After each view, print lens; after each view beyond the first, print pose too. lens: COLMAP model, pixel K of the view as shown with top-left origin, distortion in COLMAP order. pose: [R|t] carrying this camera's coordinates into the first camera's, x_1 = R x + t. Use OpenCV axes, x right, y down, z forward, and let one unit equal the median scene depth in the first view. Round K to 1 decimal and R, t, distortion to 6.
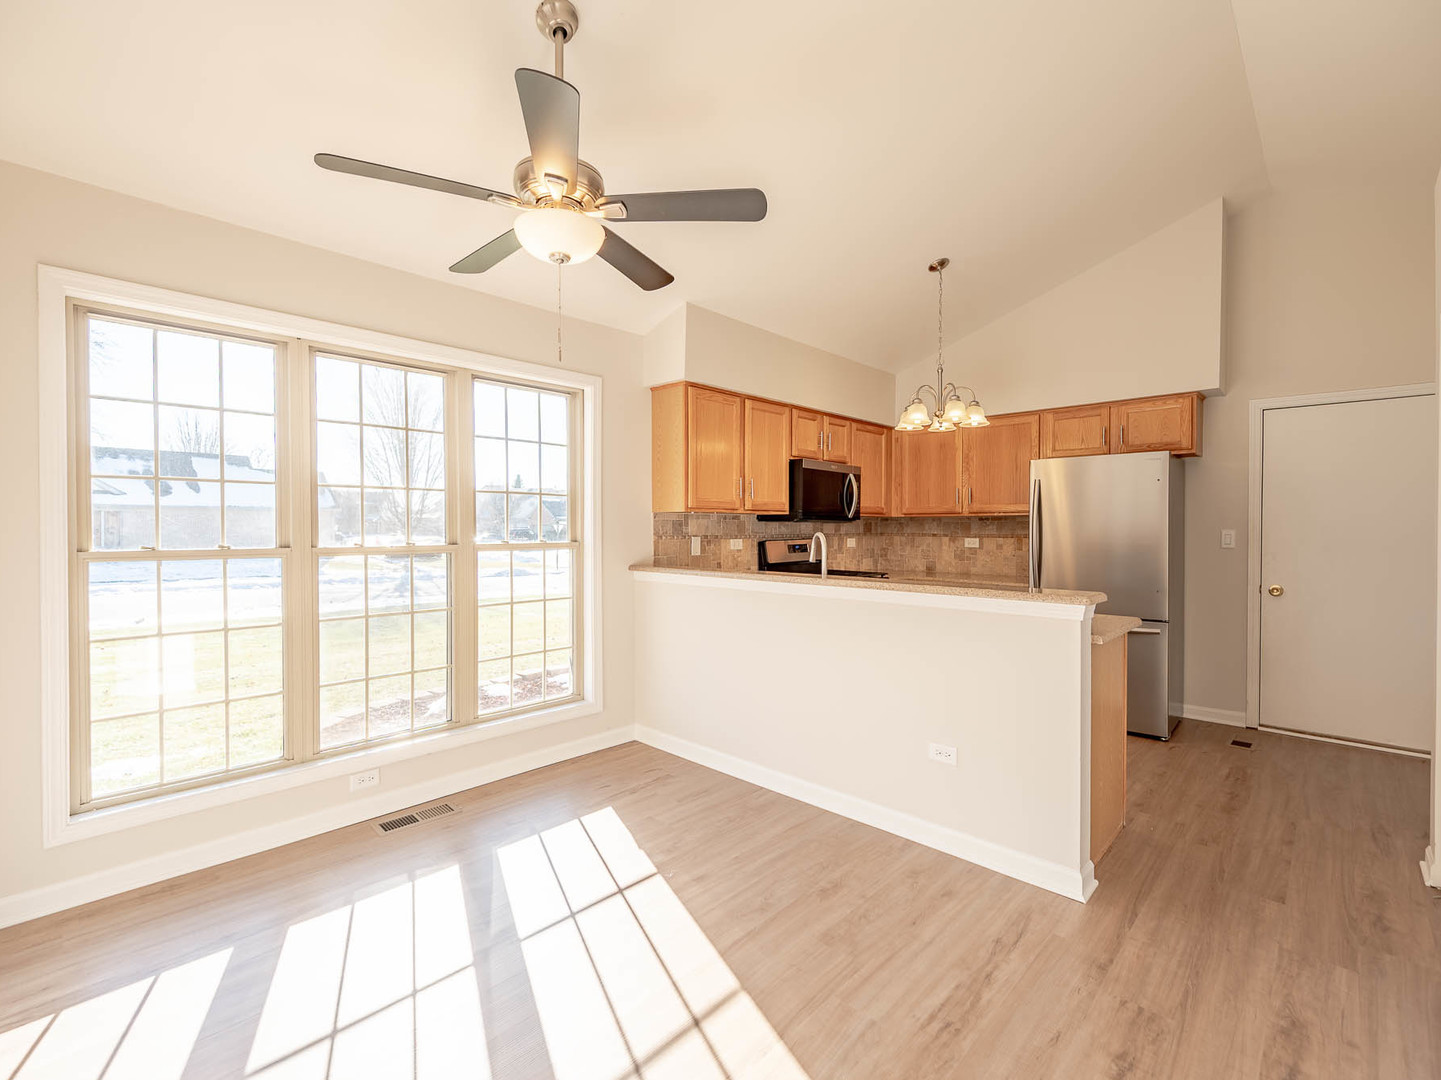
lens RADIAL K [[655.0, 0, 723.3], [0, 655.0, 535.6], [0, 0, 1]] dist [-0.001529, -0.000609]
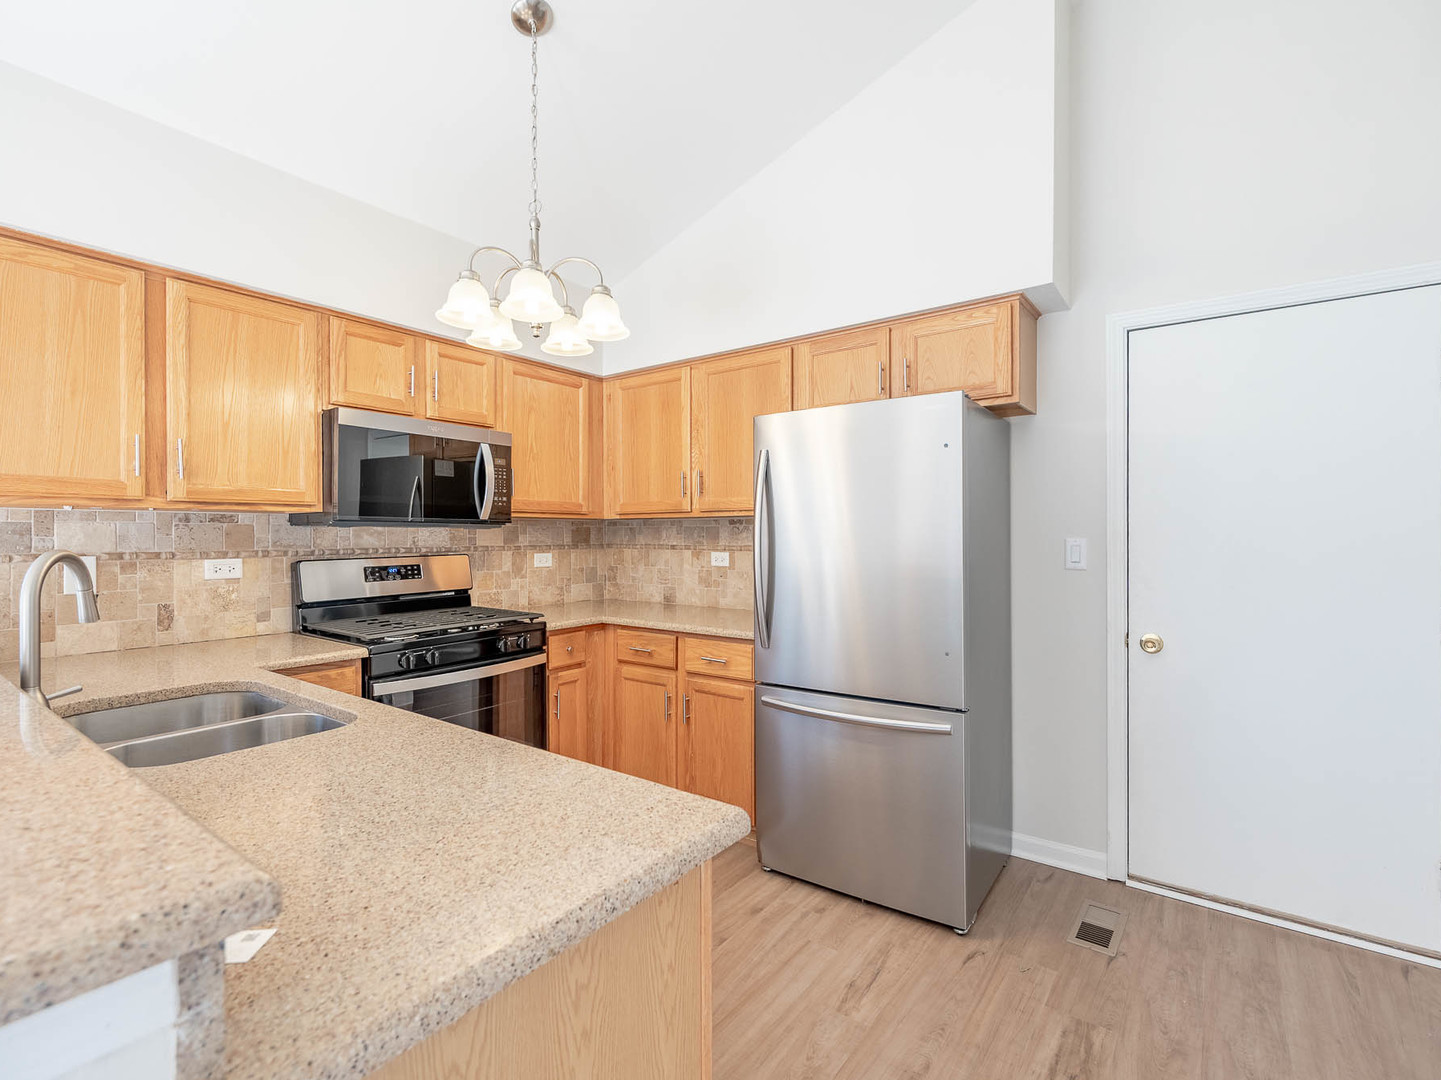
lens RADIAL K [[677.8, 0, 724.6], [0, 677.8, 537.0], [0, 0, 1]] dist [-0.001520, 0.000152]
pose [[0.992271, -0.004571, 0.124008, 0.361979], [0.005811, 0.999937, -0.009634, -0.004960], [-0.123956, 0.010281, 0.992235, 0.412056]]
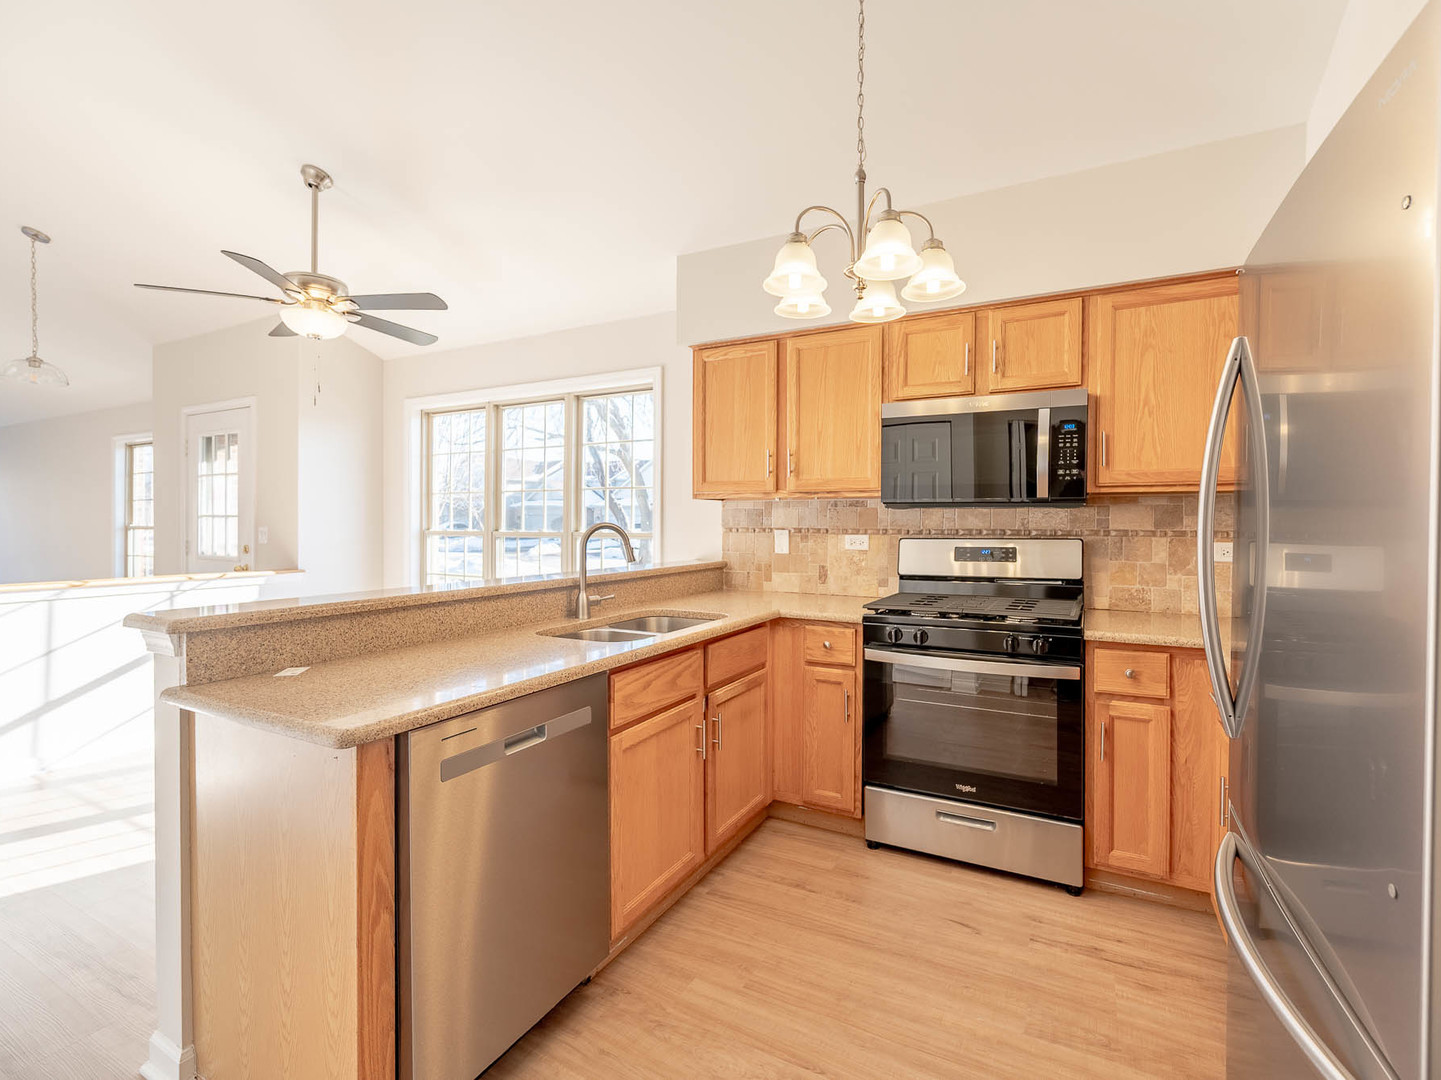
lens RADIAL K [[677.8, 0, 724.6], [0, 677.8, 537.0], [0, 0, 1]] dist [-0.001520, 0.000152]
pose [[0.254491, 0.020580, -0.966856, 0.690403], [-0.014399, 0.999743, 0.017490, -0.002952], [0.966968, 0.009471, 0.254723, 0.695145]]
